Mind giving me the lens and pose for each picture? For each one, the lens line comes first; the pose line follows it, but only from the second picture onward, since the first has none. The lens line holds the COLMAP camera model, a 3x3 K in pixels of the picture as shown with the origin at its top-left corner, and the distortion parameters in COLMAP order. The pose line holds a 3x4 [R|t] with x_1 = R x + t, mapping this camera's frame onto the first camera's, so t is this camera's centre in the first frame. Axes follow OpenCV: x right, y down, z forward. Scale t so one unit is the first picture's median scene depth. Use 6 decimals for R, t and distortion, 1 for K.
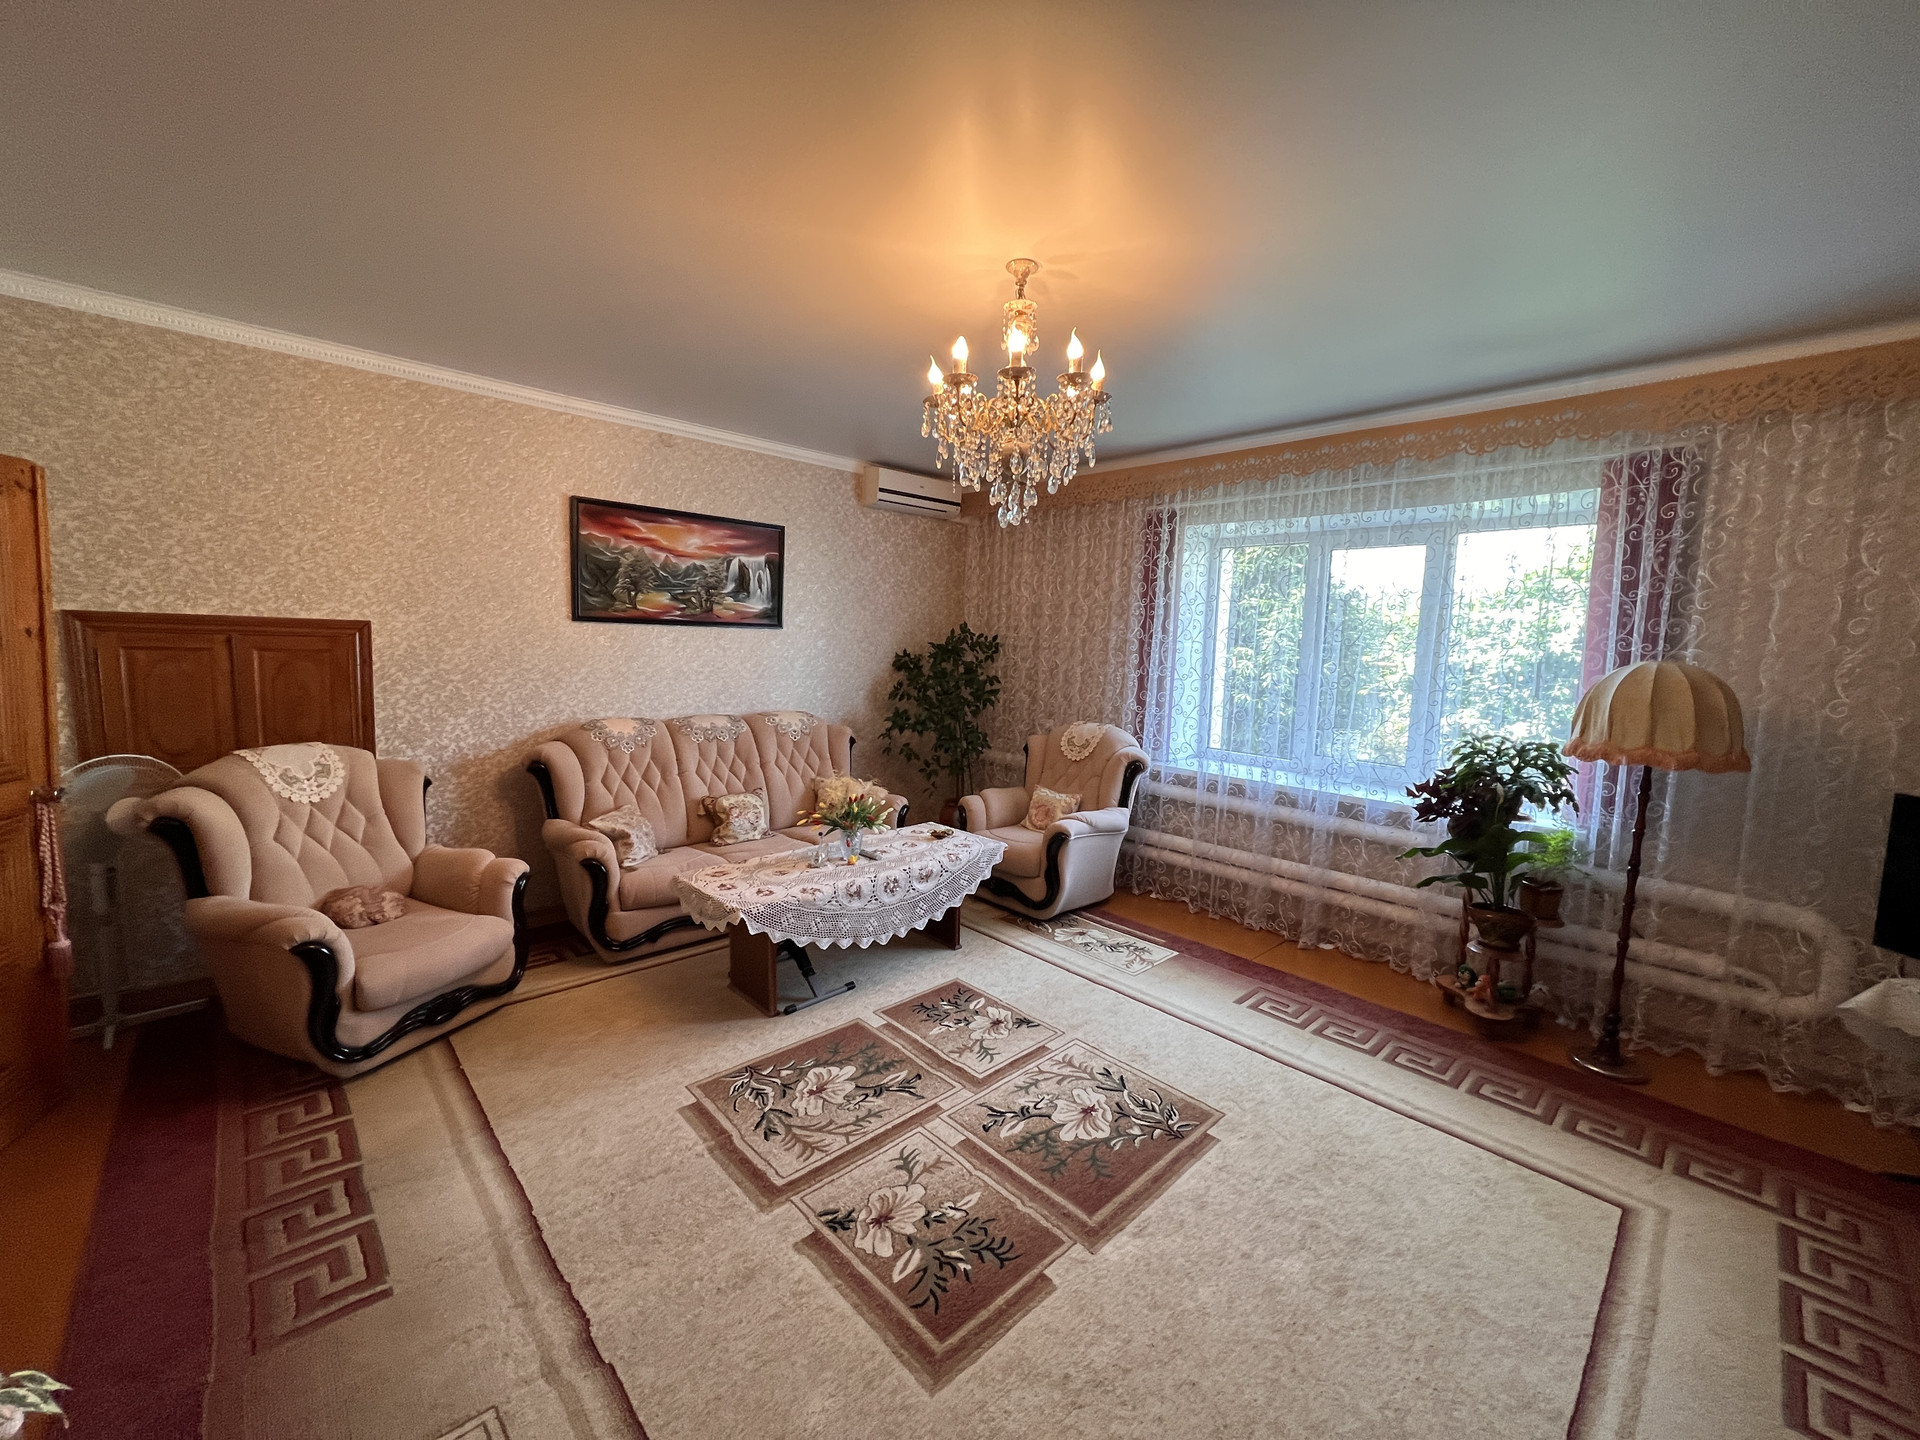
lens RADIAL K [[762.8, 0, 963.6], [0, 762.8, 717.1], [0, 0, 1]] dist [-0.001541, 0.000088]
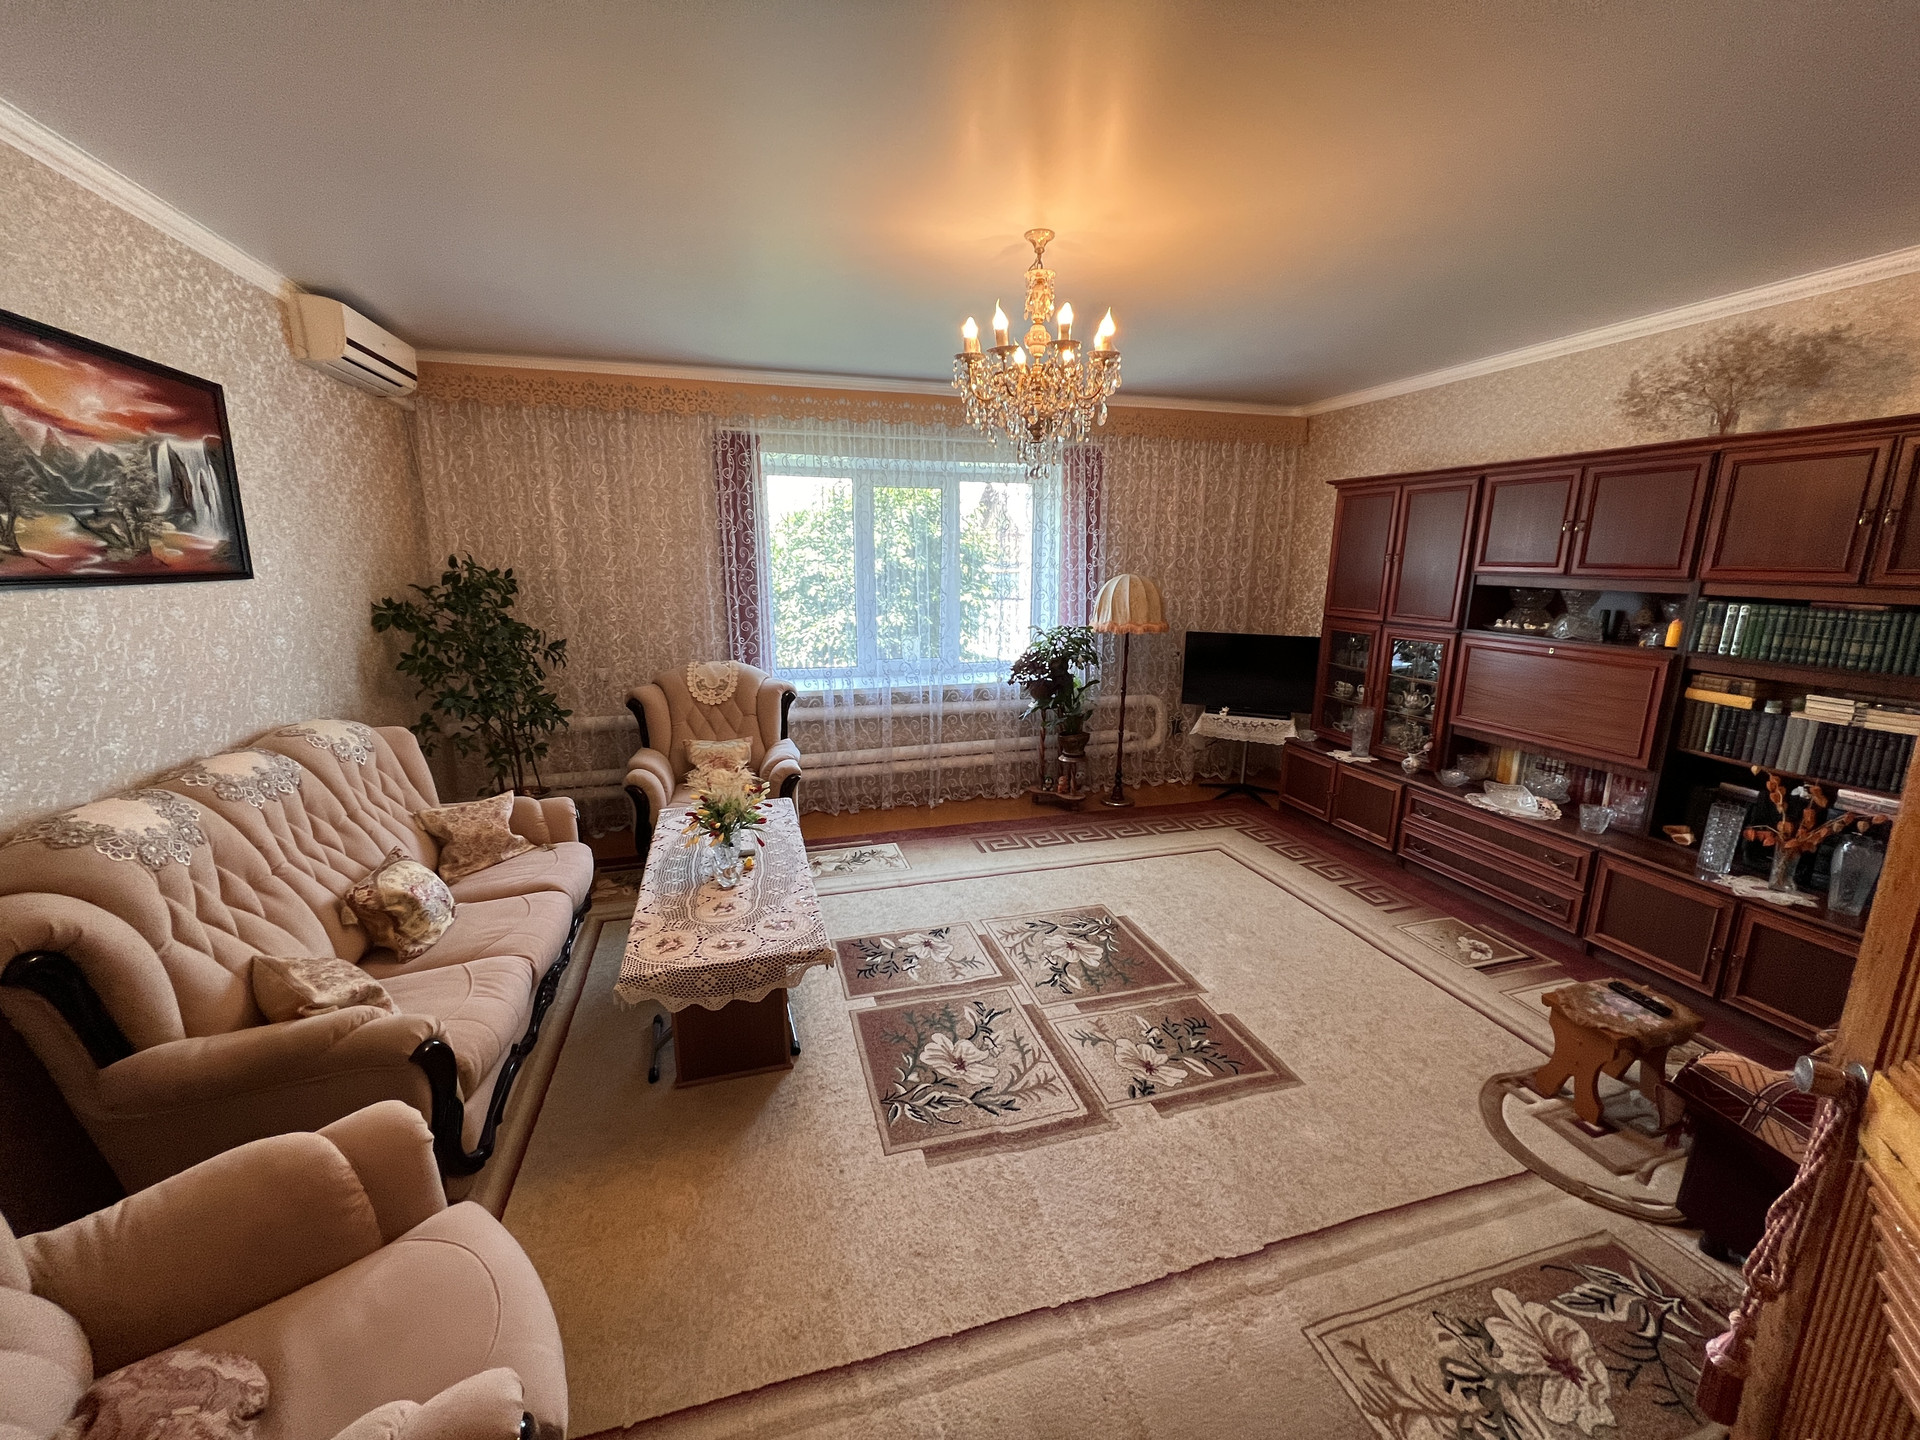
lens RADIAL K [[762.8, 0, 963.6], [0, 762.8, 717.1], [0, 0, 1]] dist [-0.001541, 0.000088]
pose [[0.457540, -0.213503, 0.863176, -0.752876], [0.104249, 0.976931, 0.186381, -0.100385], [-0.883057, 0.004708, 0.469242, 0.429066]]
